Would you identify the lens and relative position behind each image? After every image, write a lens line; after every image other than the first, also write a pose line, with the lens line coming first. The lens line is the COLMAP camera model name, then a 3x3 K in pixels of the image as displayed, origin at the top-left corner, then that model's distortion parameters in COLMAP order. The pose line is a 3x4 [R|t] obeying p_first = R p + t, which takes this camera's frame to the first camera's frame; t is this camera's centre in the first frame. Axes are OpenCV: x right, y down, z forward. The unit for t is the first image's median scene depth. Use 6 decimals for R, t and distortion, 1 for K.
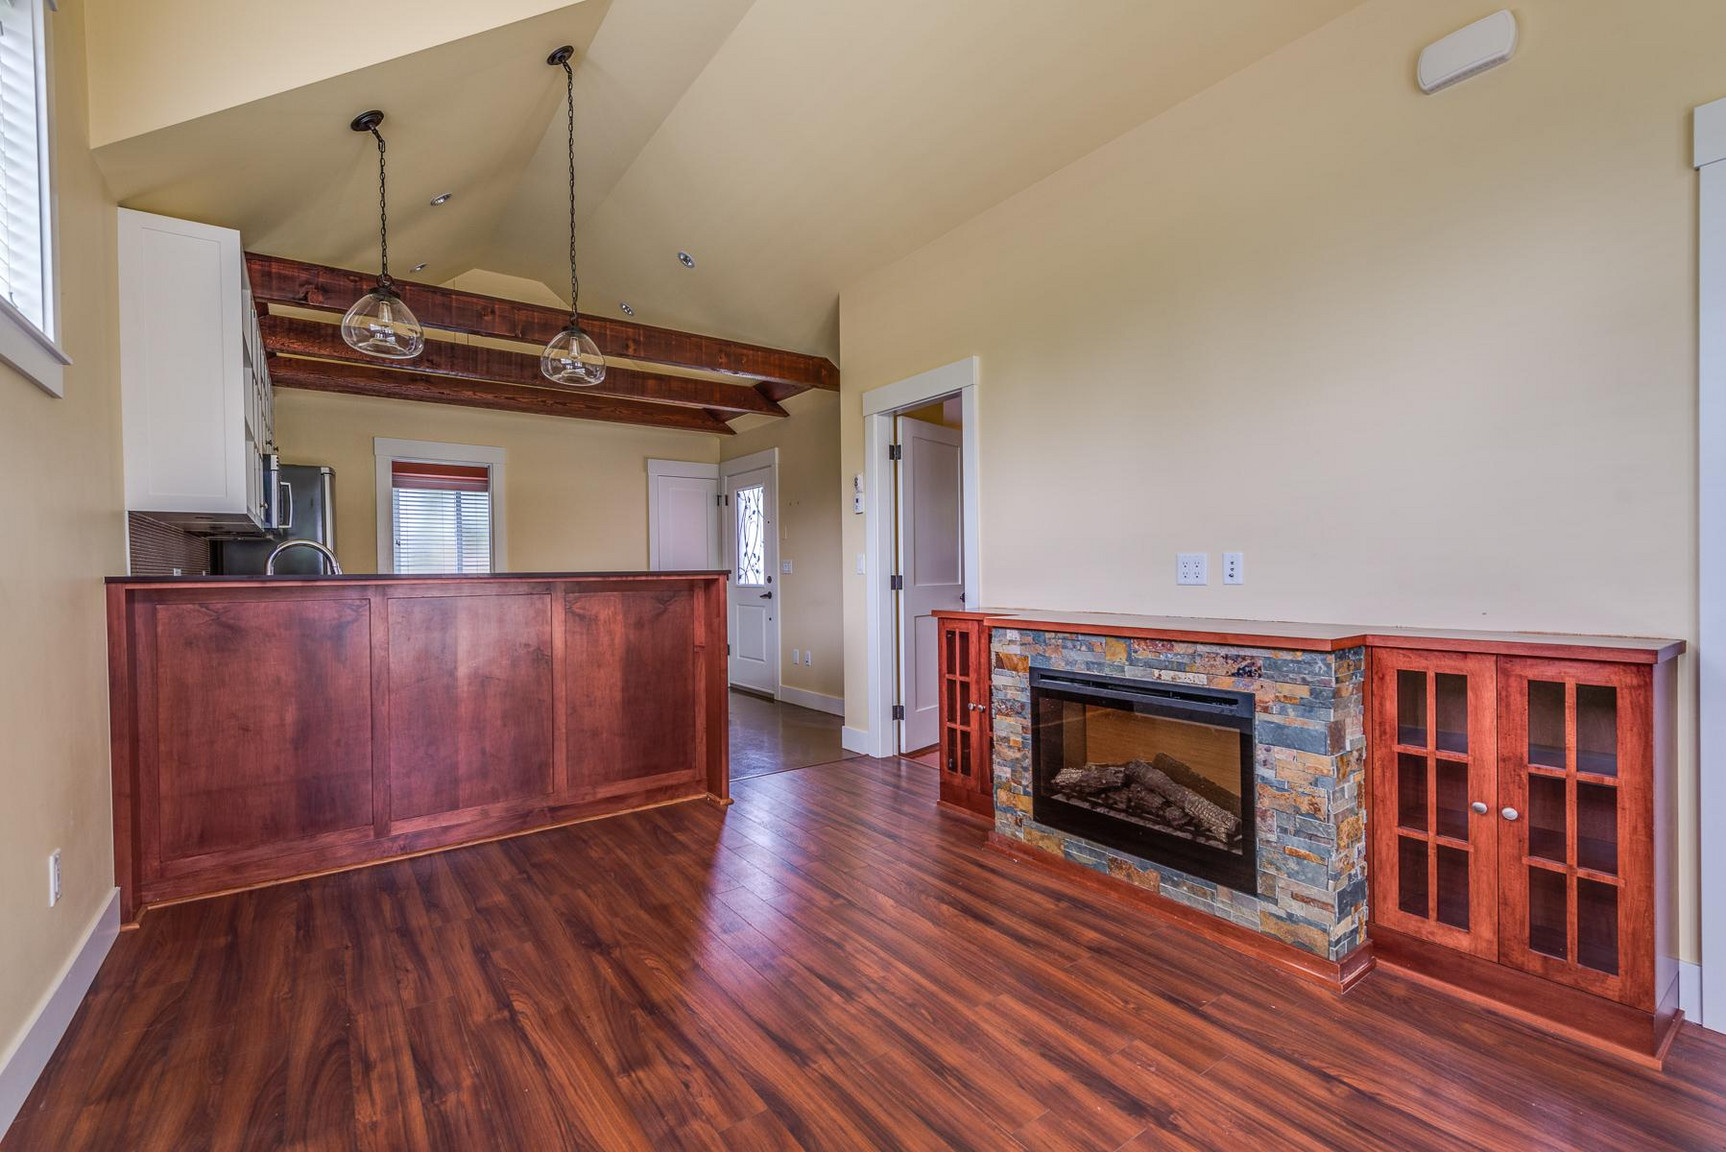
lens RADIAL K [[756.2, 0, 865.9], [0, 756.2, 577.3], [0, 0, 1]] dist [0.007851, -0.001943]
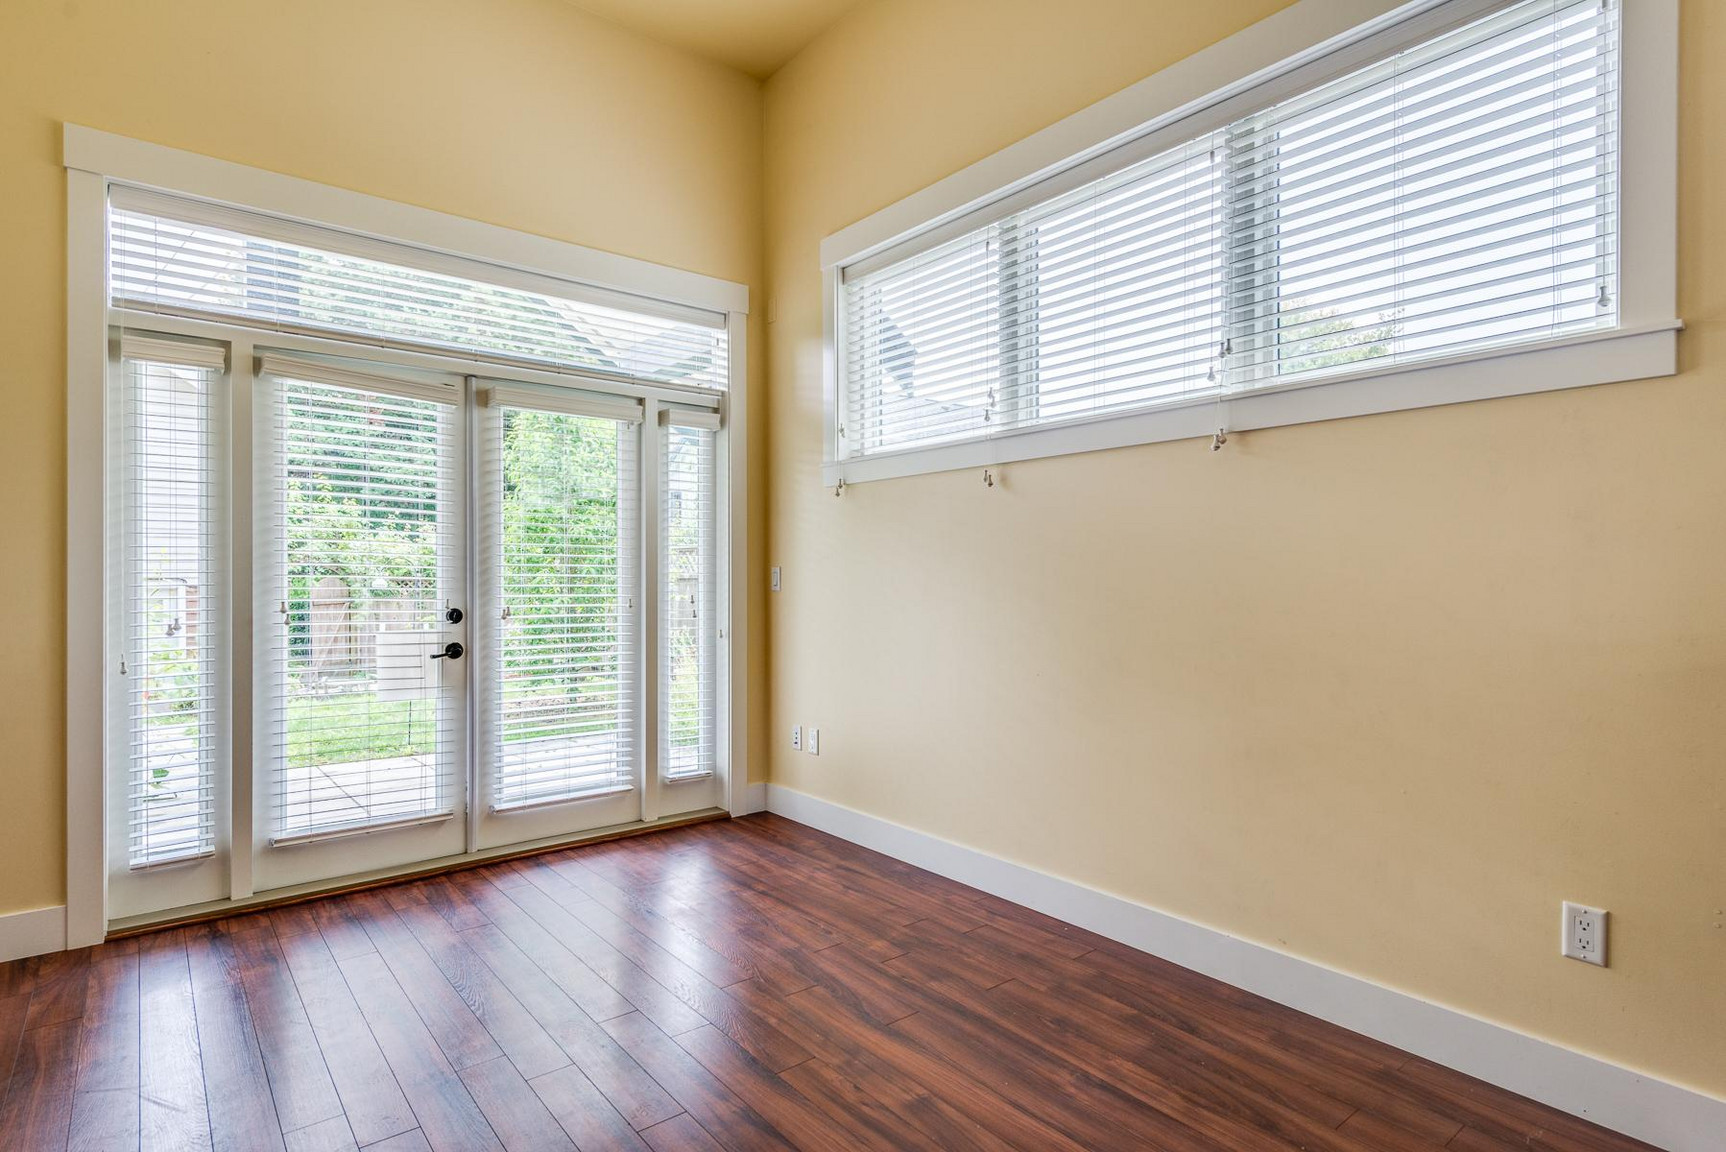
lens RADIAL K [[856.9, 0, 847.7], [0, 856.9, 574.4], [0, 0, 1]] dist [0.005572, -0.000302]
pose [[-0.999183, 0.014997, -0.037541, -0.129820], [0.014632, 0.999843, 0.009979, -0.038075], [0.037685, 0.009421, -0.999245, 1.501783]]
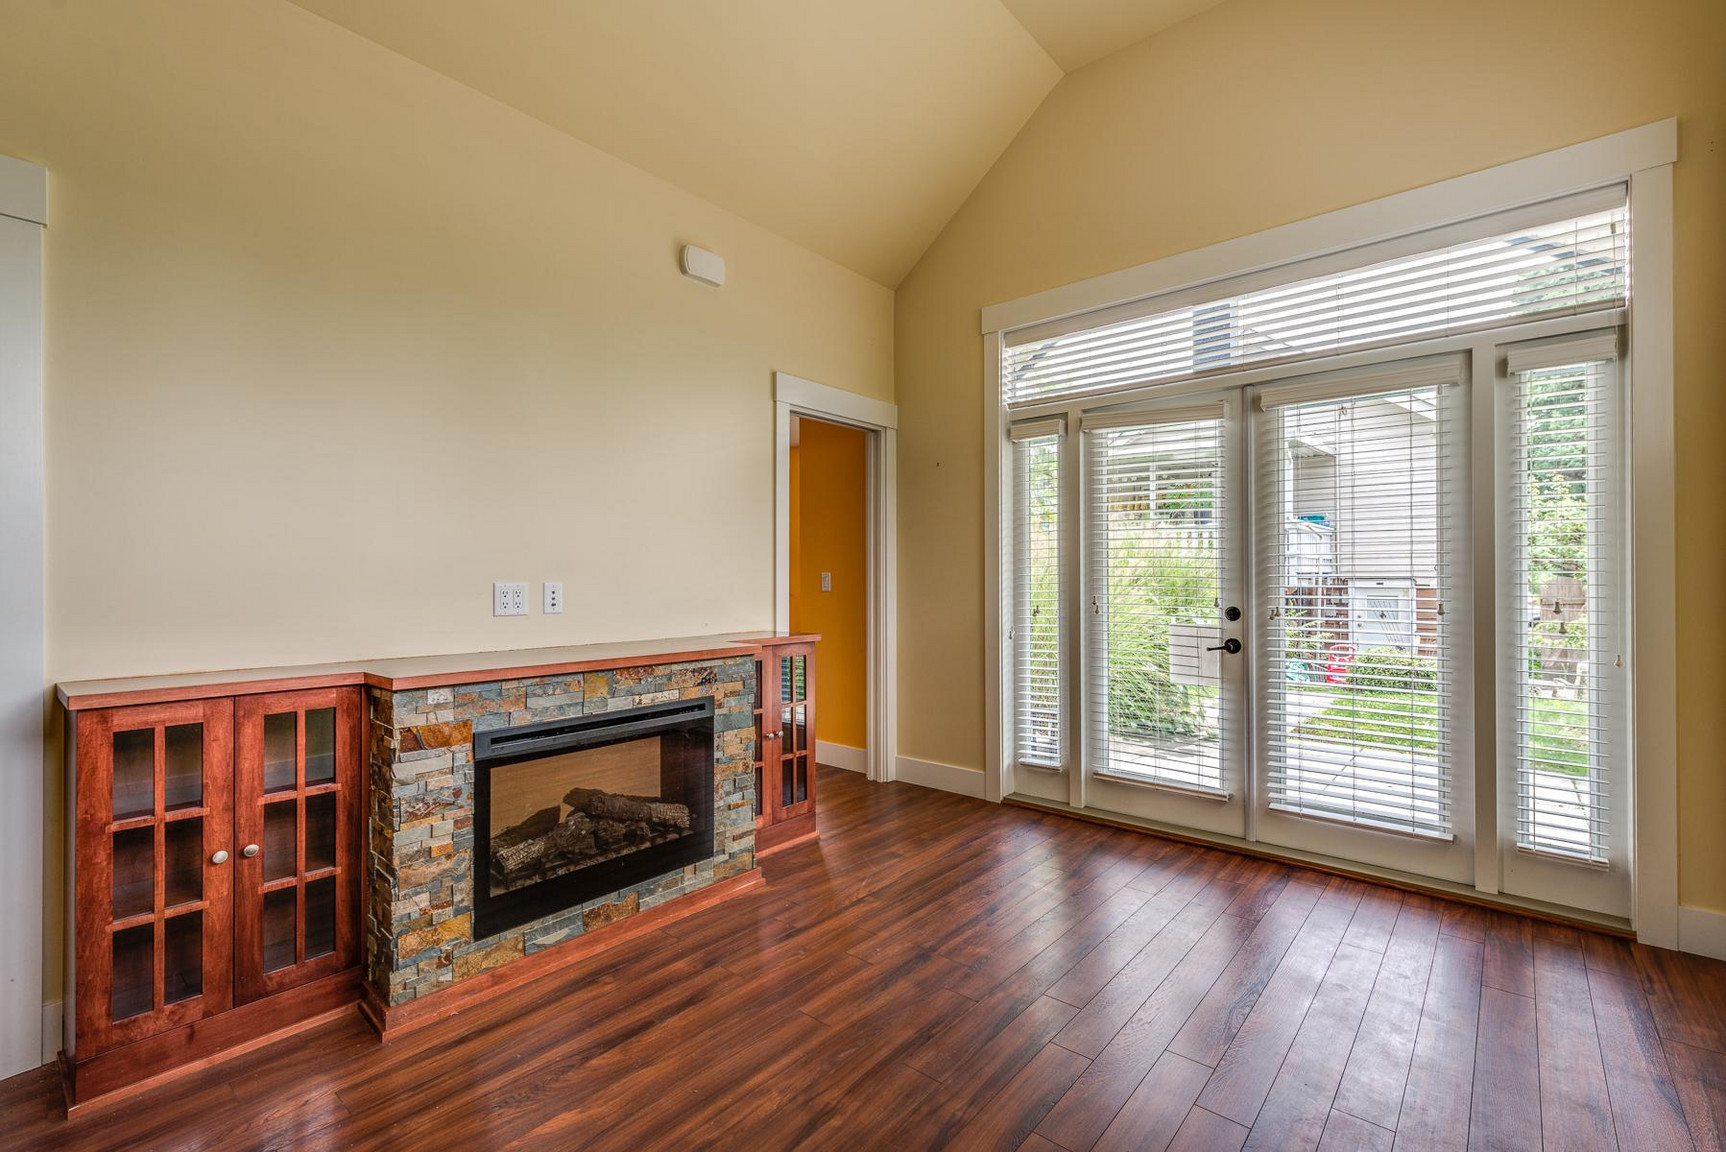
lens RADIAL K [[756.2, 0, 851.0], [0, 756.2, 571.2], [0, 0, 1]] dist [0.007851, -0.001943]
pose [[-0.228094, 0.025291, 0.973311, -0.730668], [0.018834, 0.999590, -0.021560, -0.022280], [-0.973457, 0.013414, -0.228477, 0.987123]]
